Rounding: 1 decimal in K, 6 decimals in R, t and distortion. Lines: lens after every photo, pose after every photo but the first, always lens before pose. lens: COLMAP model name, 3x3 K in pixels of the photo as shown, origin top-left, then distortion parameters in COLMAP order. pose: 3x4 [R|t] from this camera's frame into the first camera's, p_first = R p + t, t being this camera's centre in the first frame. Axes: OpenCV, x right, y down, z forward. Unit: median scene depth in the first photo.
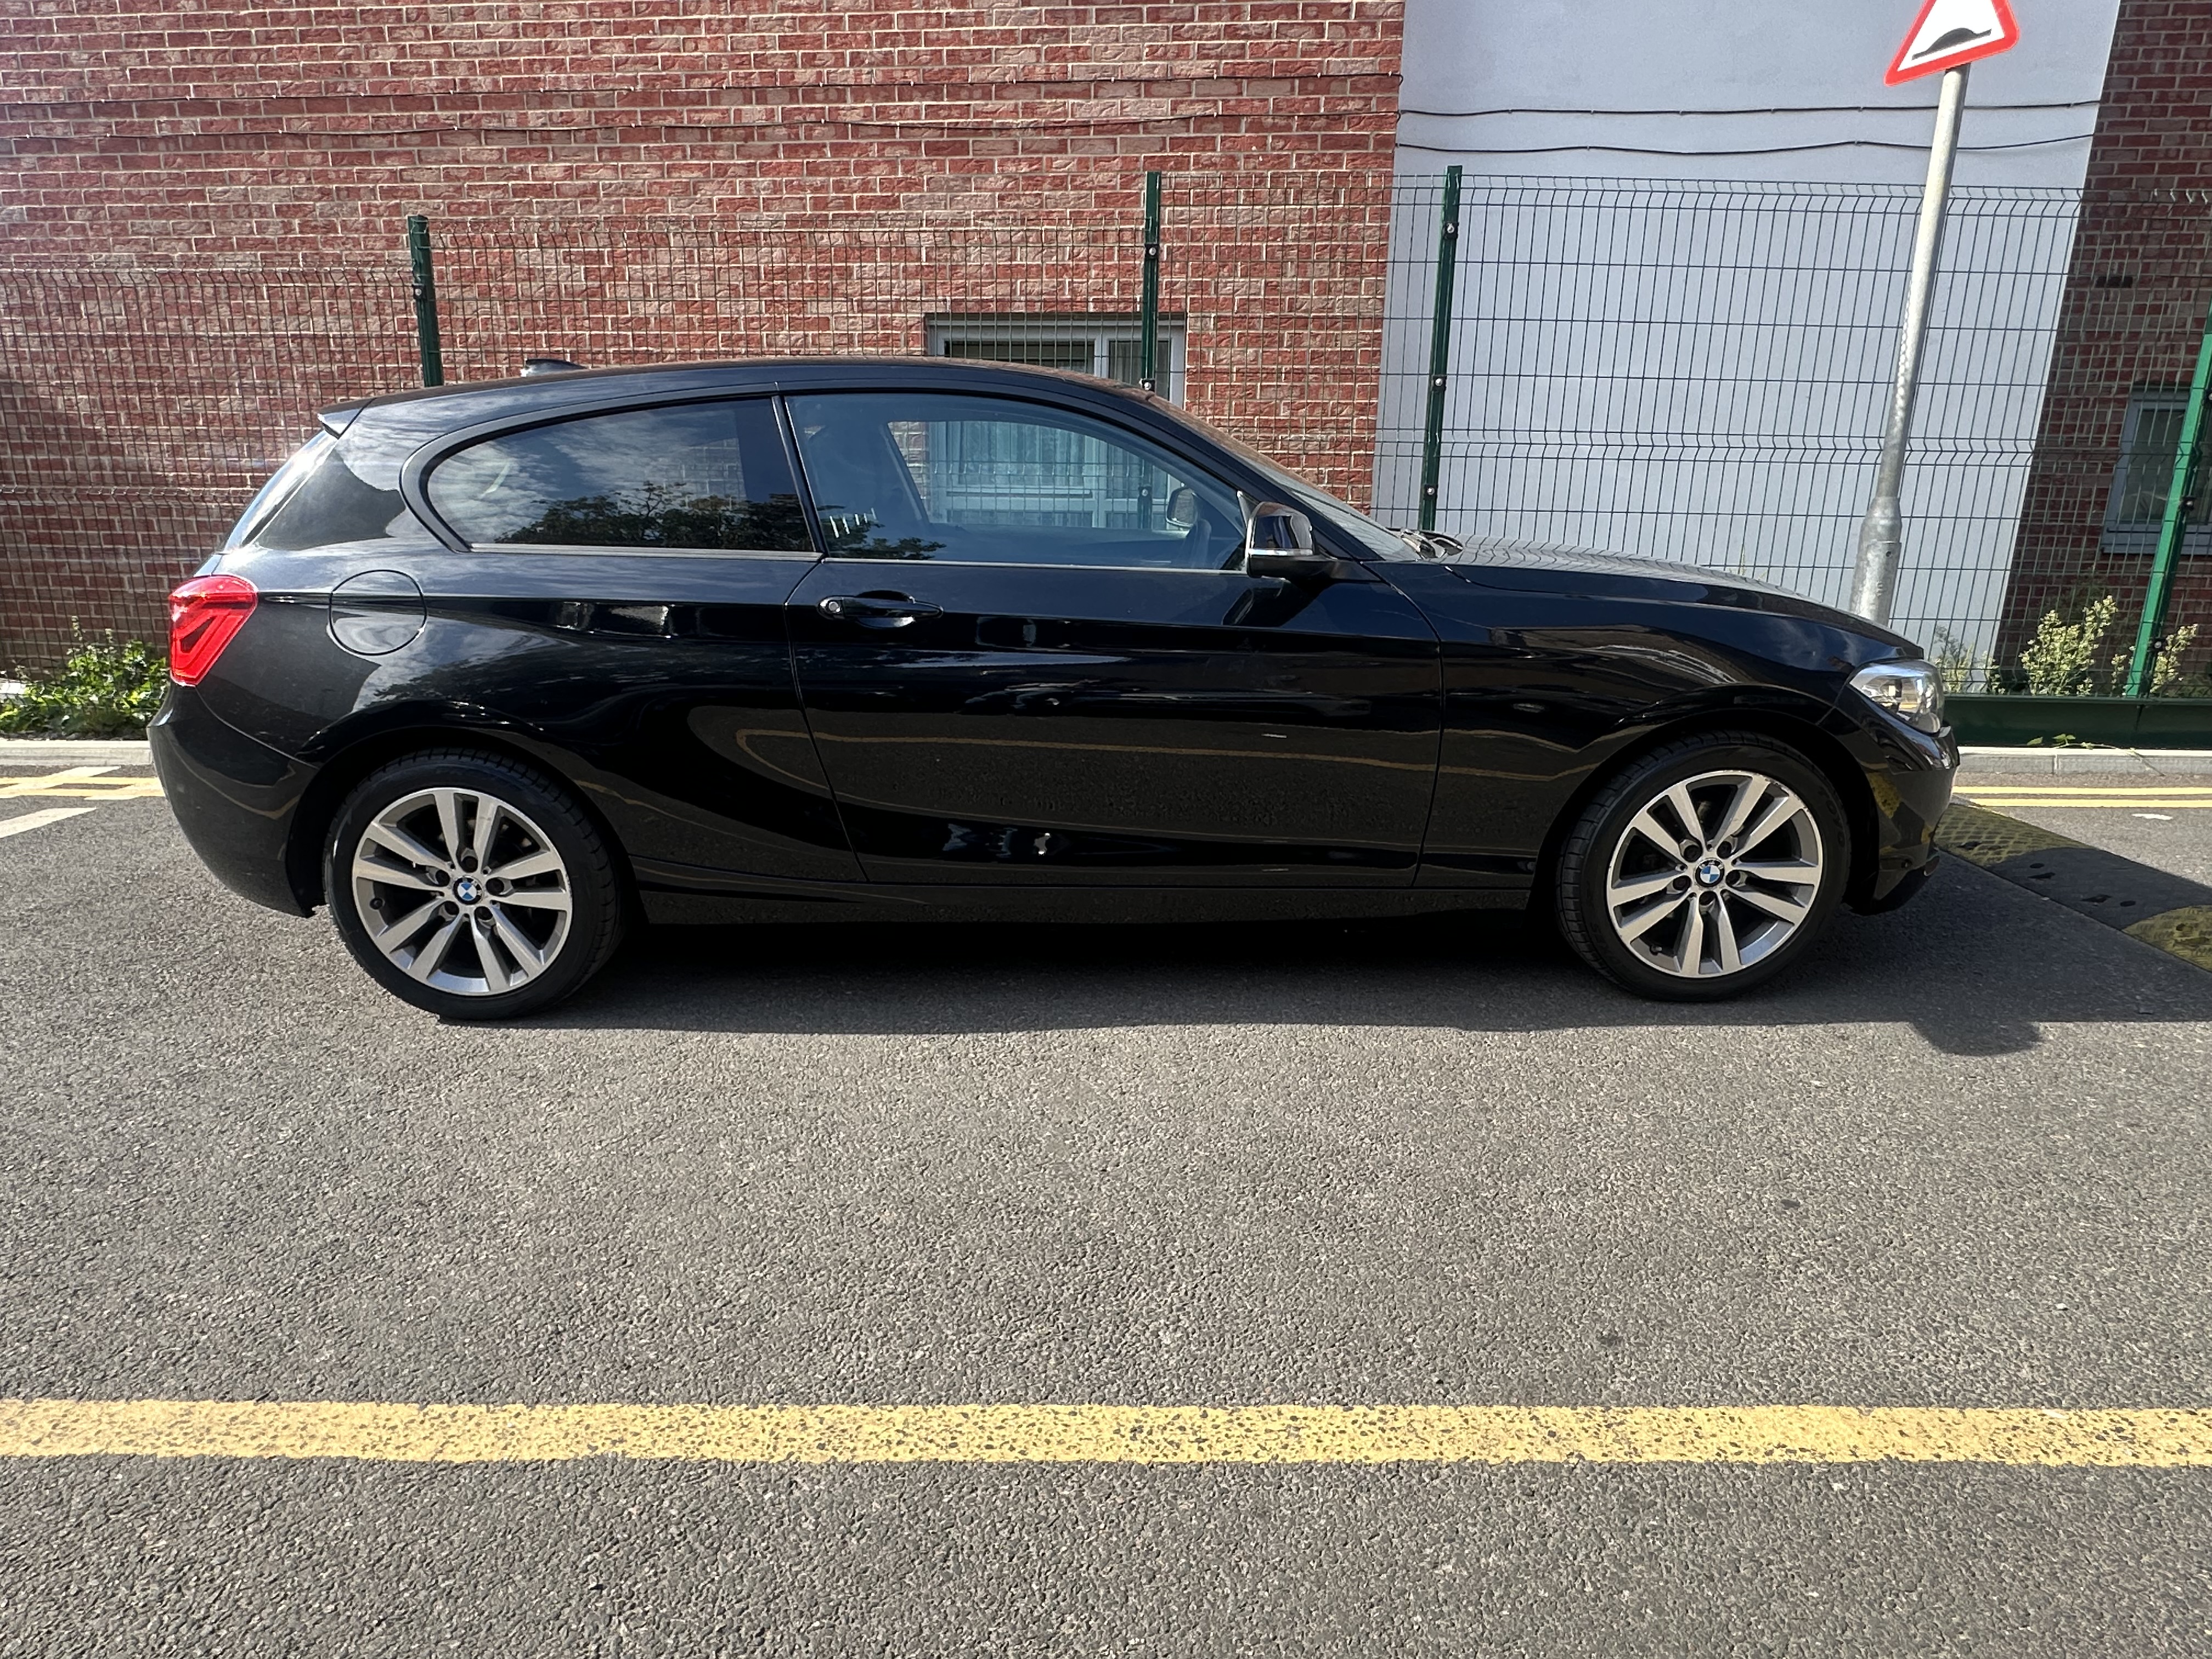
lens RADIAL K [[1275.2, 0, 1103.7], [0, 1275.2, 847.7], [0, 0, 1]] dist [-0.004302, 0.001385]
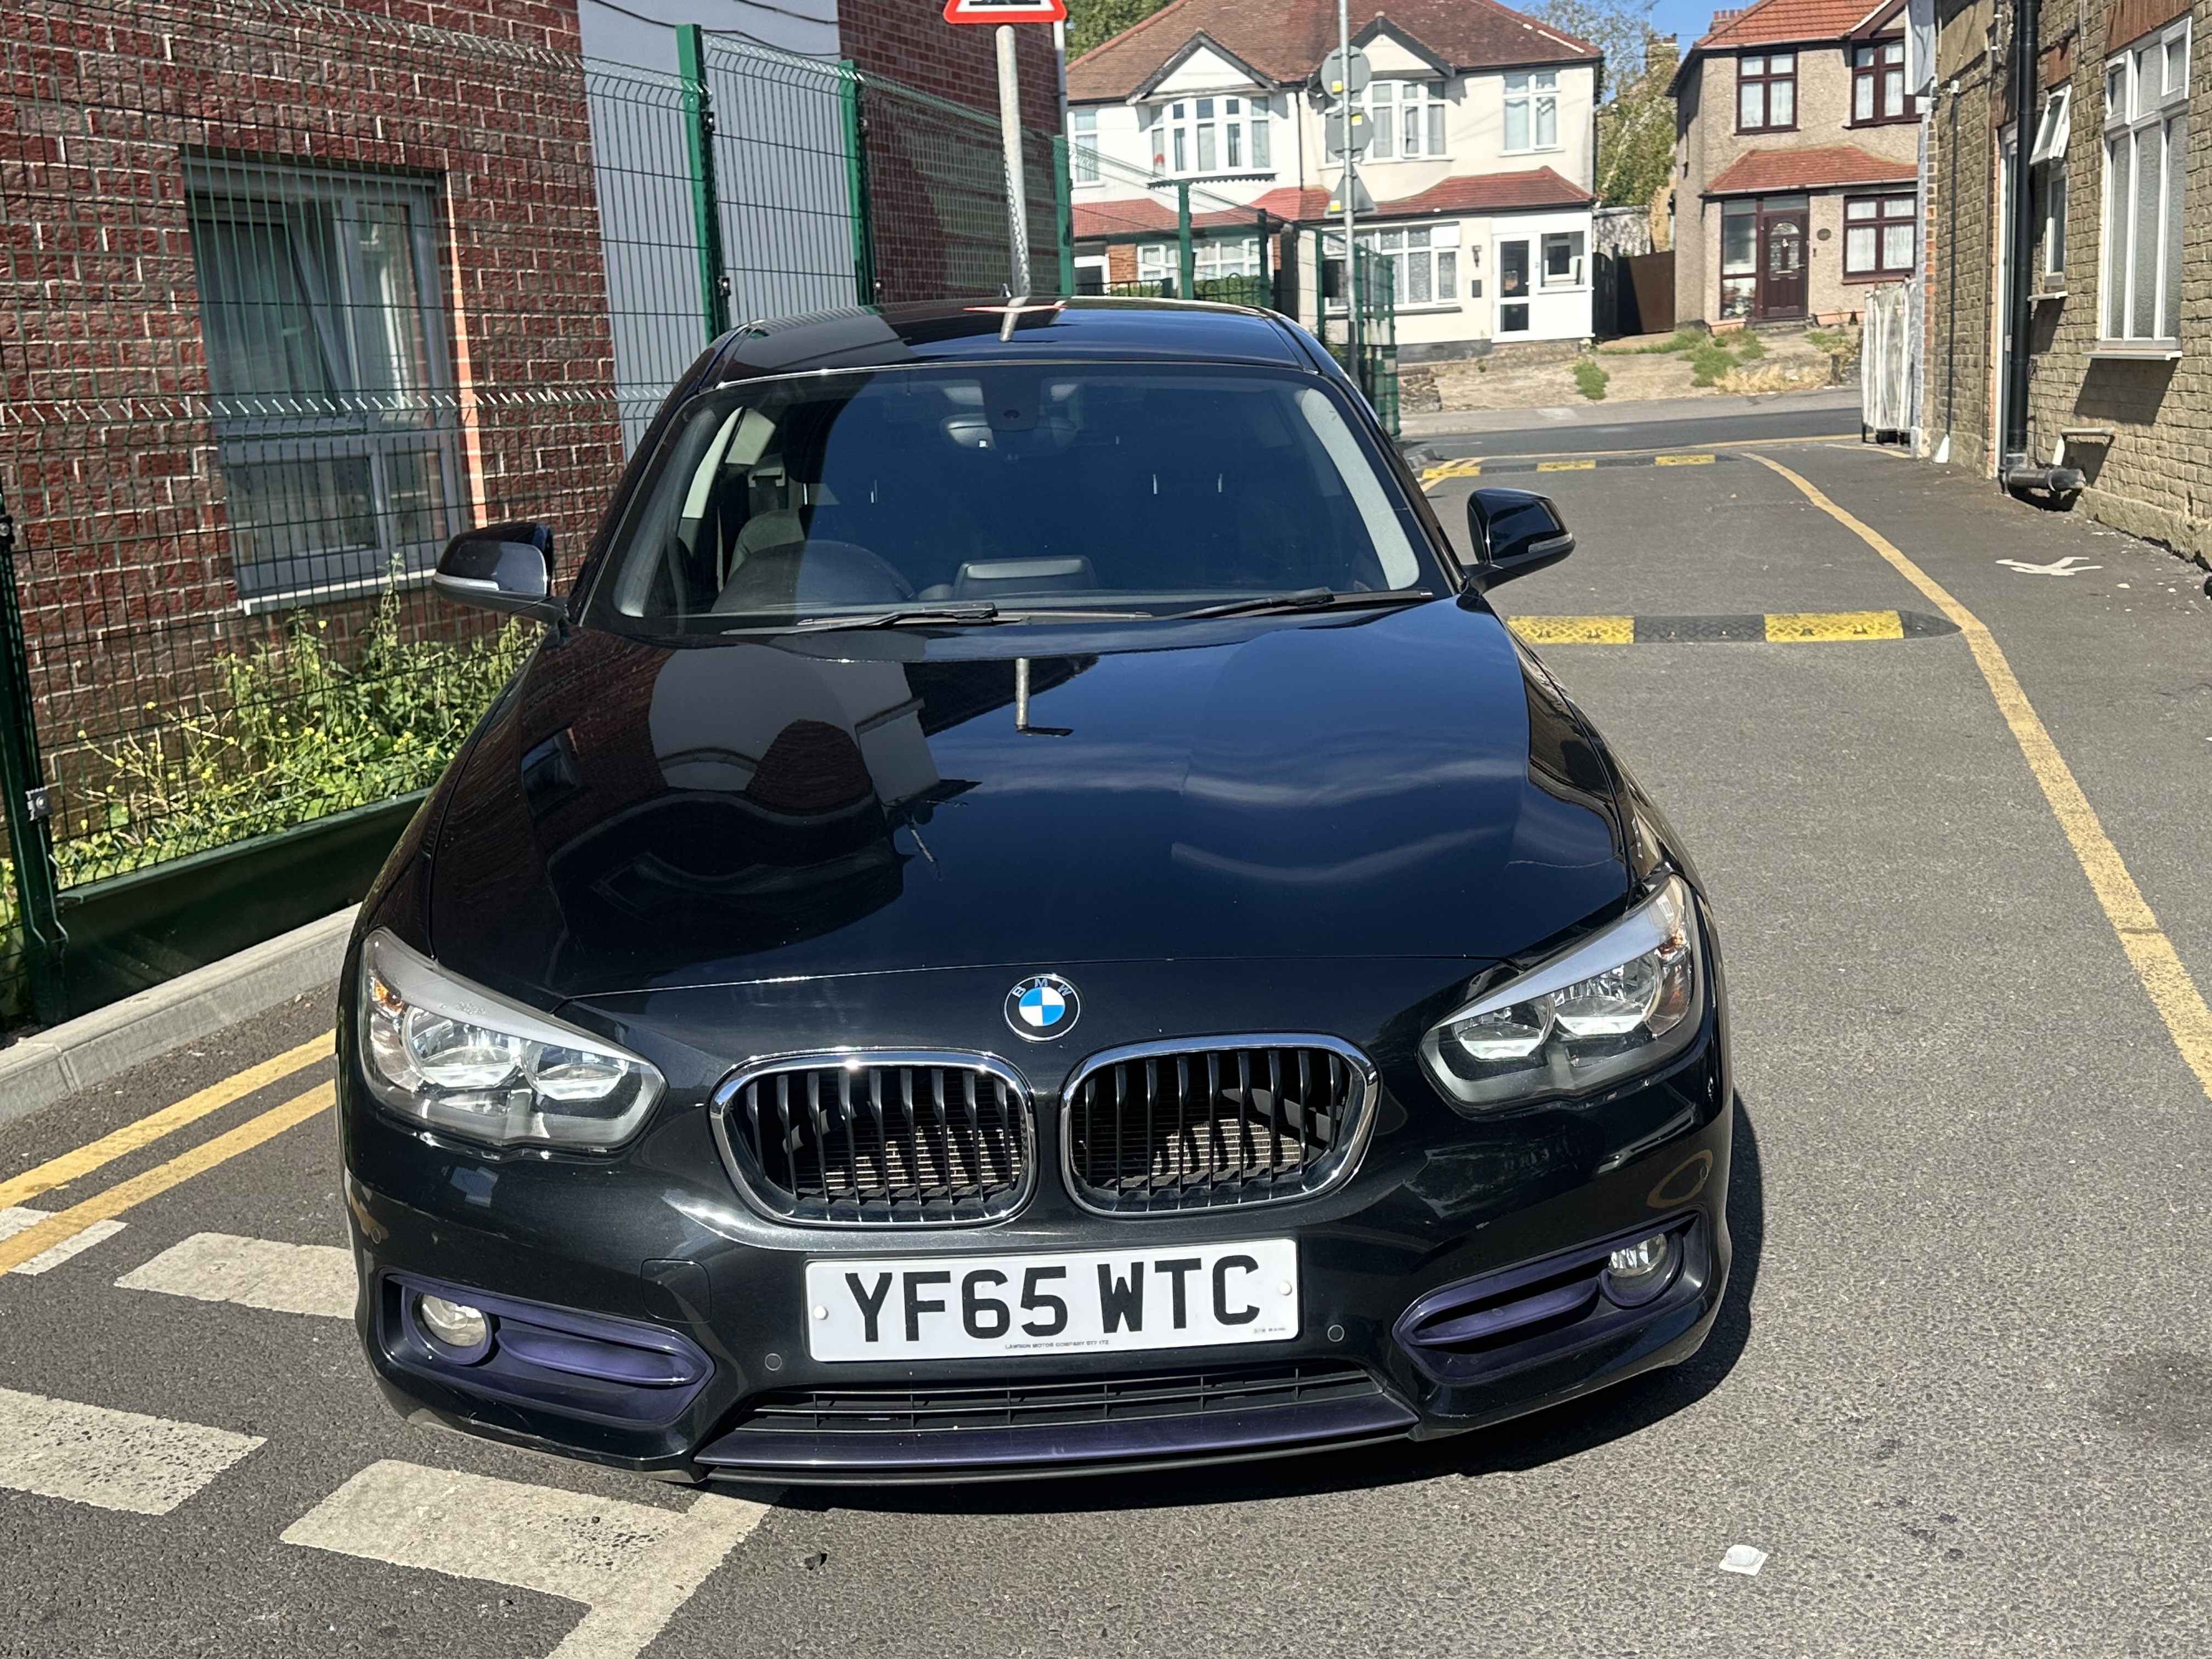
lens RADIAL K [[2325.1, 0, 1106.0], [0, 2325.1, 829.5], [0, 0, 1]] dist [0.177346, -0.360973]
pose [[0.239337, -0.213320, 0.947213, -1.165580], [0.295526, 0.945284, 0.138214, -0.145479], [-0.924869, 0.246846, 0.289283, 0.365694]]
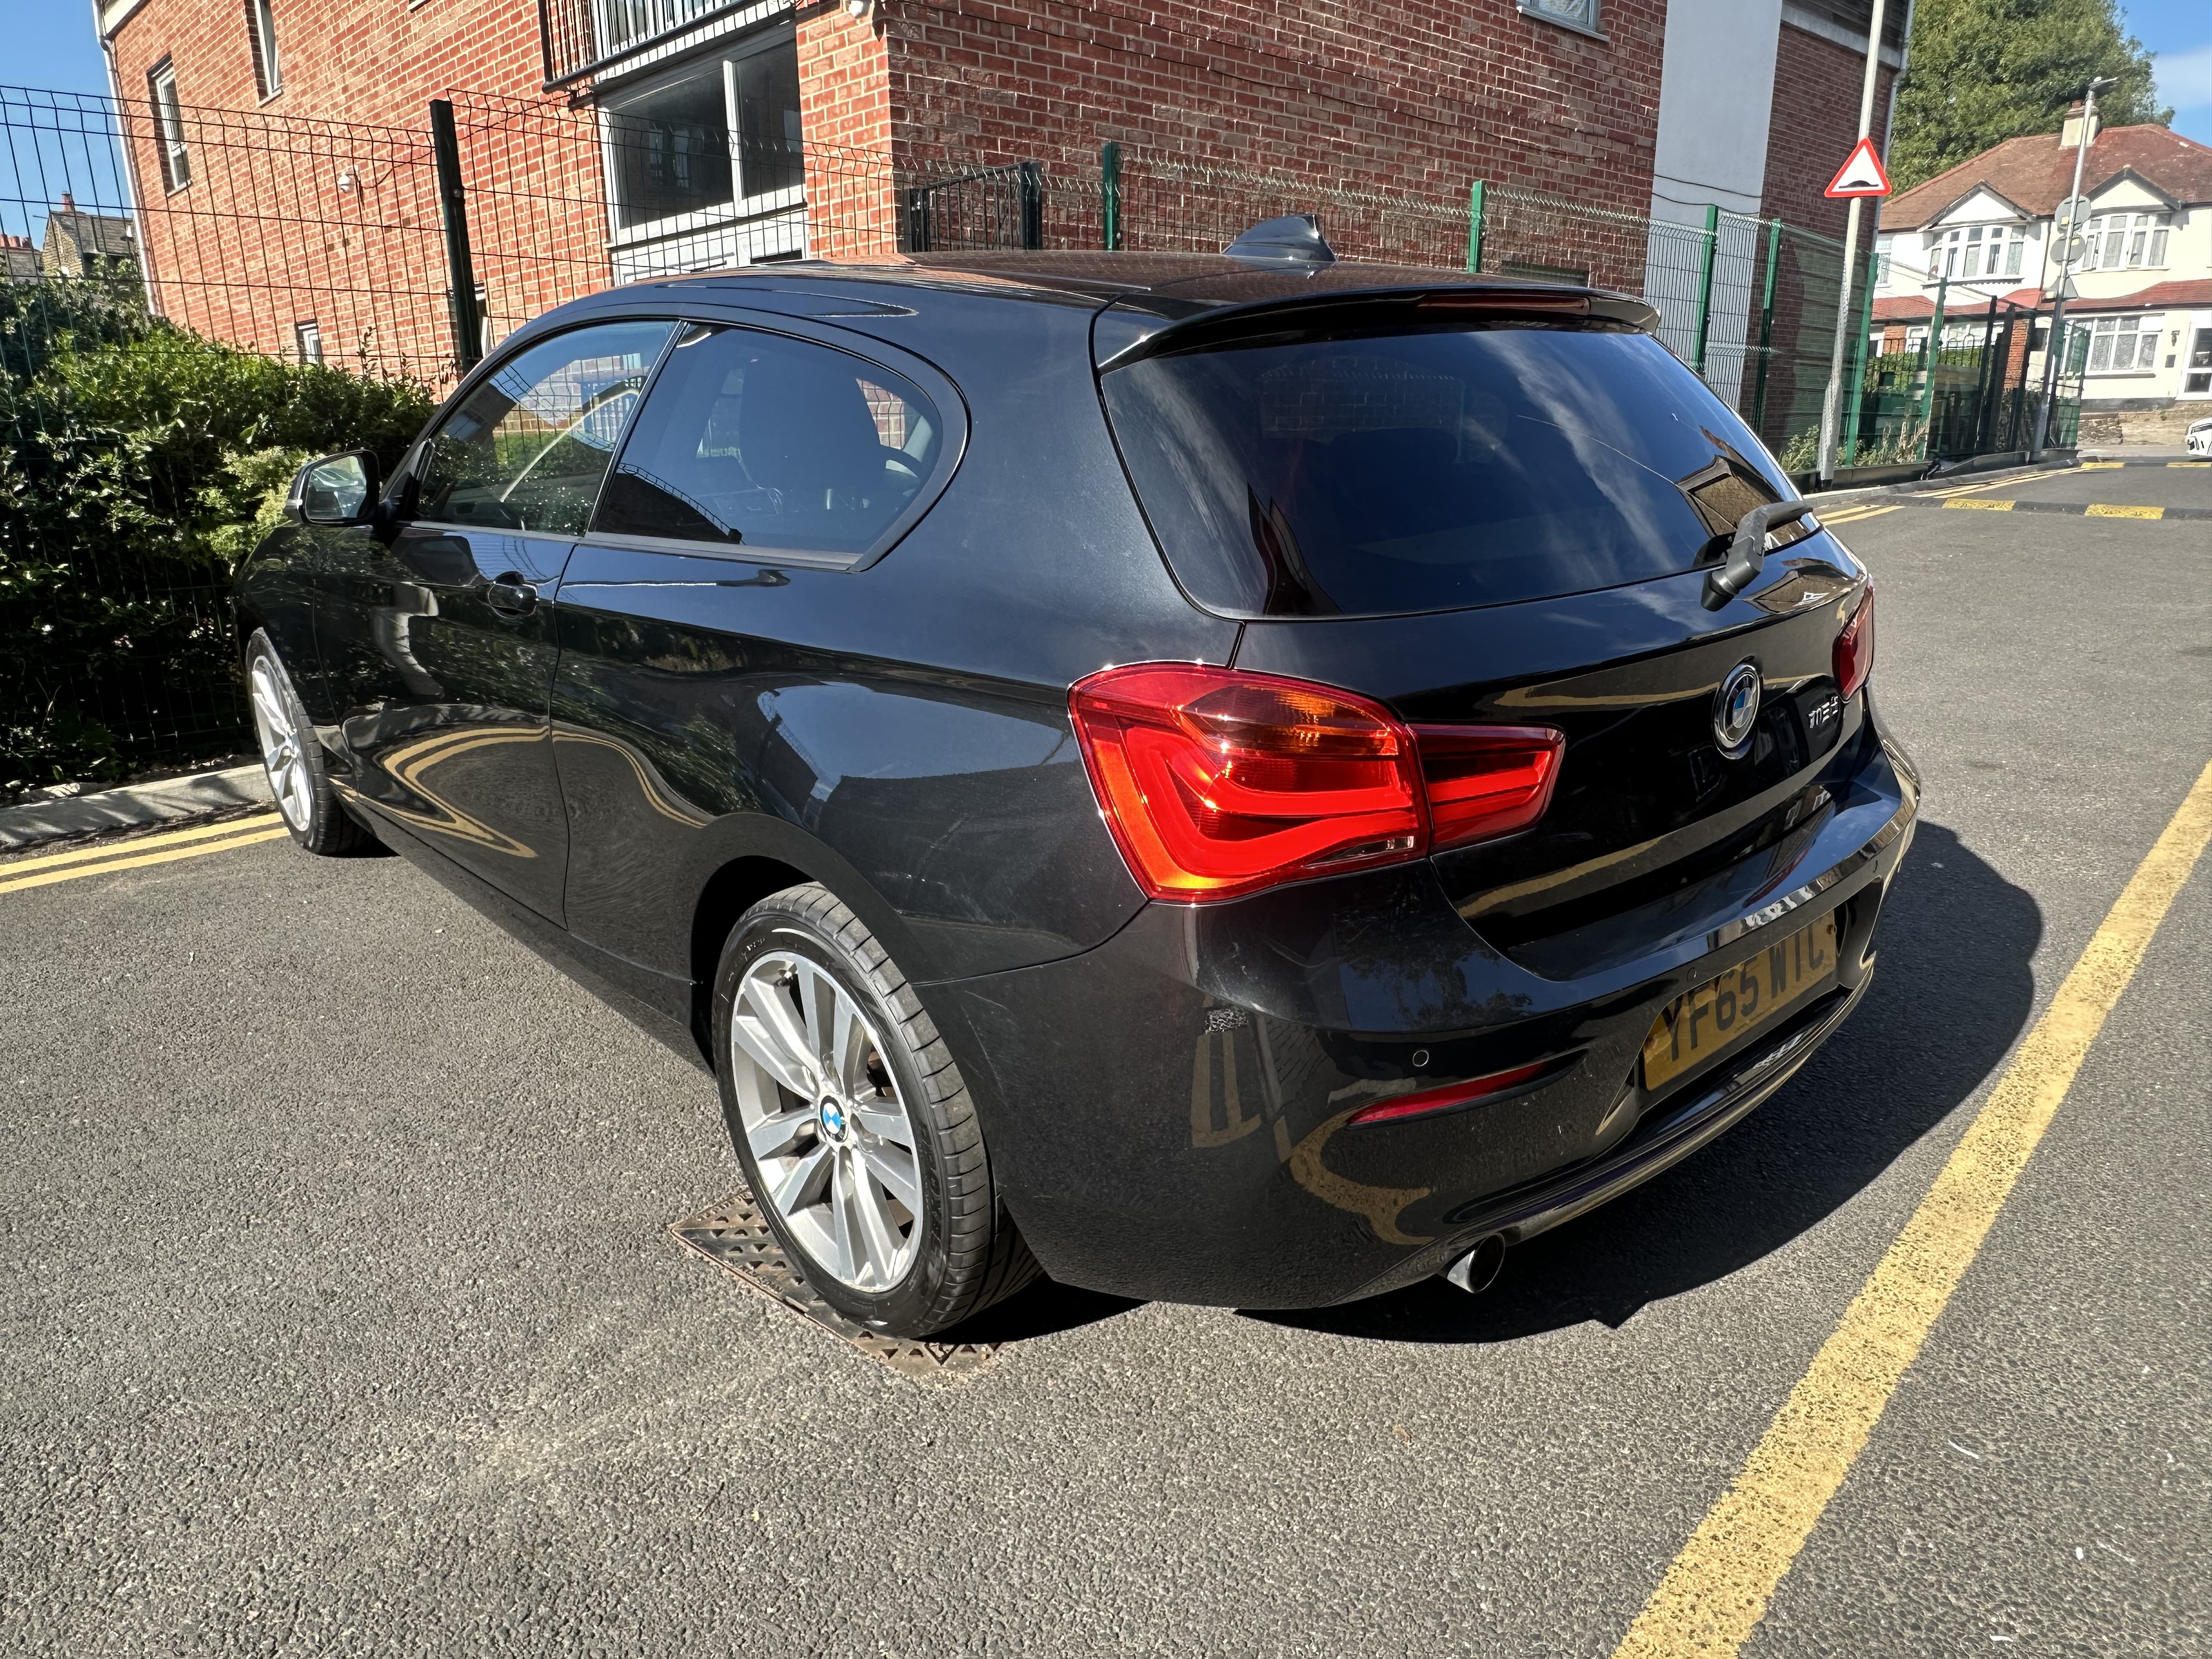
lens RADIAL K [[1432.2, 0, 1106.0], [0, 1432.2, 829.5], [0, 0, 1]] dist [-0.004418, 0.003819]
pose [[0.655240, -0.224677, 0.721235, -1.881201], [0.209183, 0.971377, 0.112558, -0.046396], [-0.725881, 0.077118, 0.683484, 0.221298]]
